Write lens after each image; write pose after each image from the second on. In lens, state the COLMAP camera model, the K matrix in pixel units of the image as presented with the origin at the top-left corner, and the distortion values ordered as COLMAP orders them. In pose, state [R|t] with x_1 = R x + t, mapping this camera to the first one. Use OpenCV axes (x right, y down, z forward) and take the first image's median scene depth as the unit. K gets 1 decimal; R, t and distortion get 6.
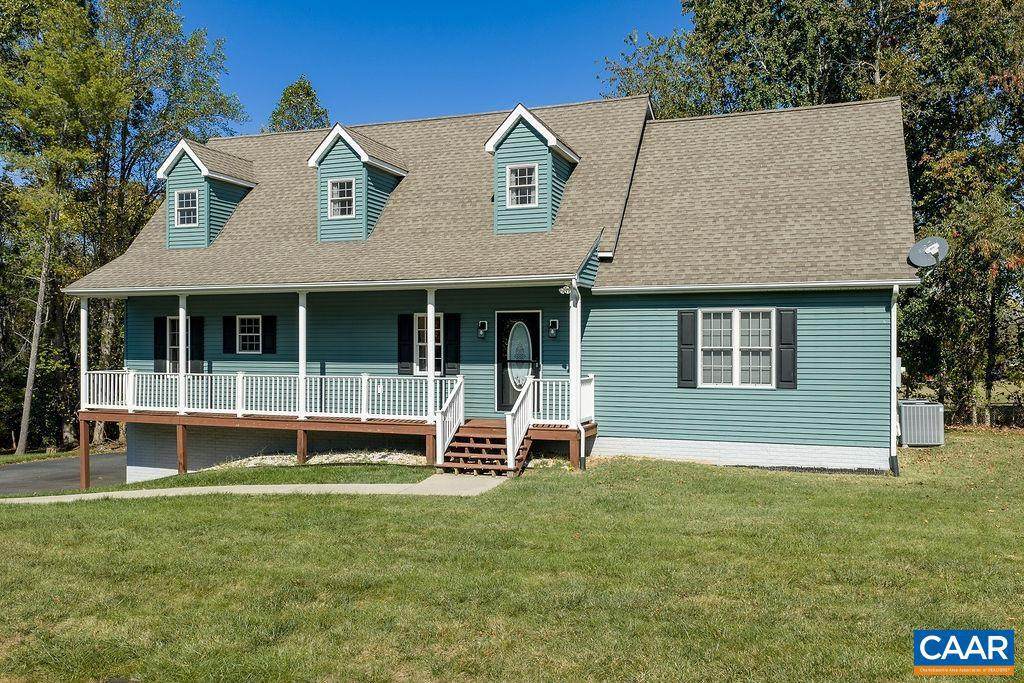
lens RADIAL K [[842.8, 0, 512.0], [0, 842.8, 341.5], [0, 0, 1]] dist [0.041913, -0.000862]
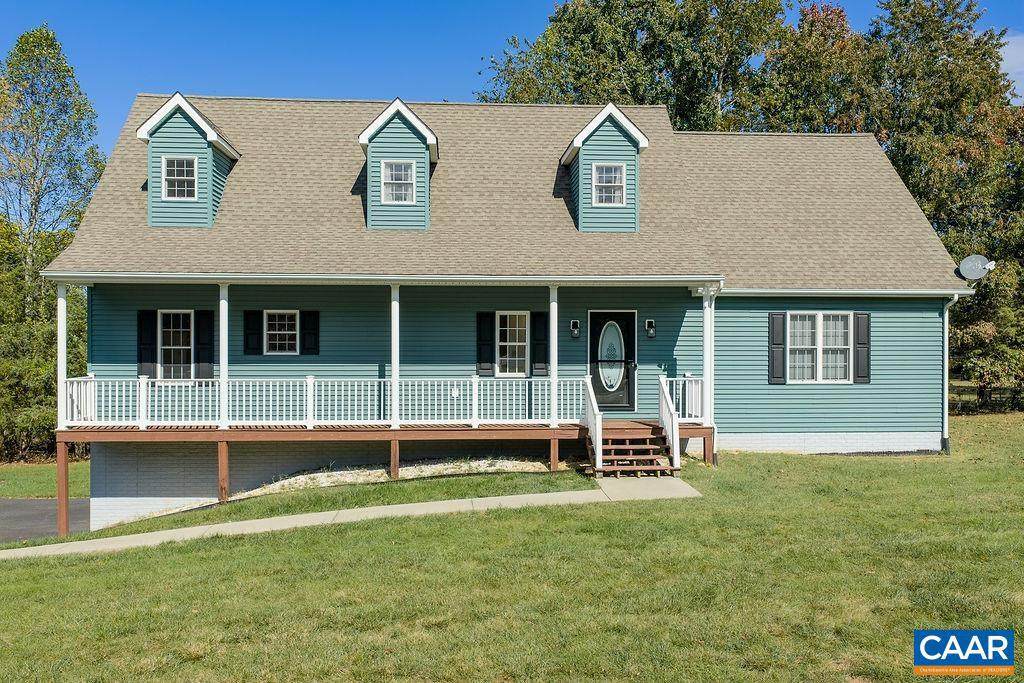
lens RADIAL K [[803.6, 0, 512.0], [0, 803.6, 341.5], [0, 0, 1]] dist [0.040450, 0.000514]
pose [[0.911985, 0.001518, 0.410221, -0.478356], [-0.001717, 0.999999, 0.000117, 0.000475], [-0.410220, -0.000811, 0.911986, 0.178650]]
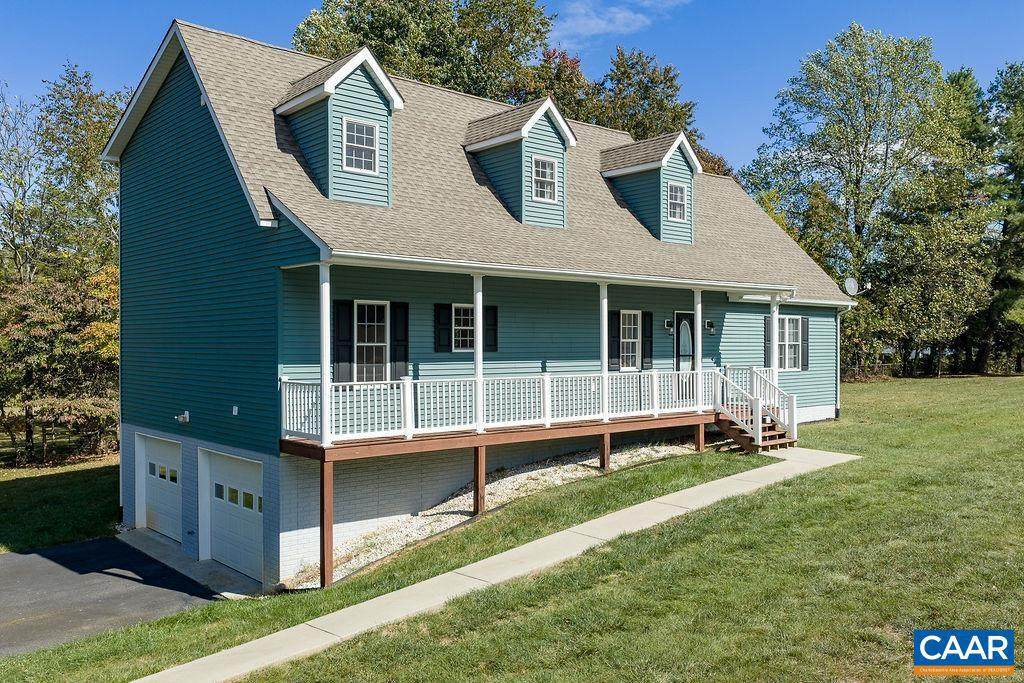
lens RADIAL K [[842.8, 0, 512.0], [0, 842.8, 341.5], [0, 0, 1]] dist [0.041913, -0.000862]
pose [[0.474654, 0.003920, 0.880164, -1.090167], [0.003265, 0.999975, -0.006215, 0.010402], [-0.880167, 0.005823, 0.474629, 0.650494]]
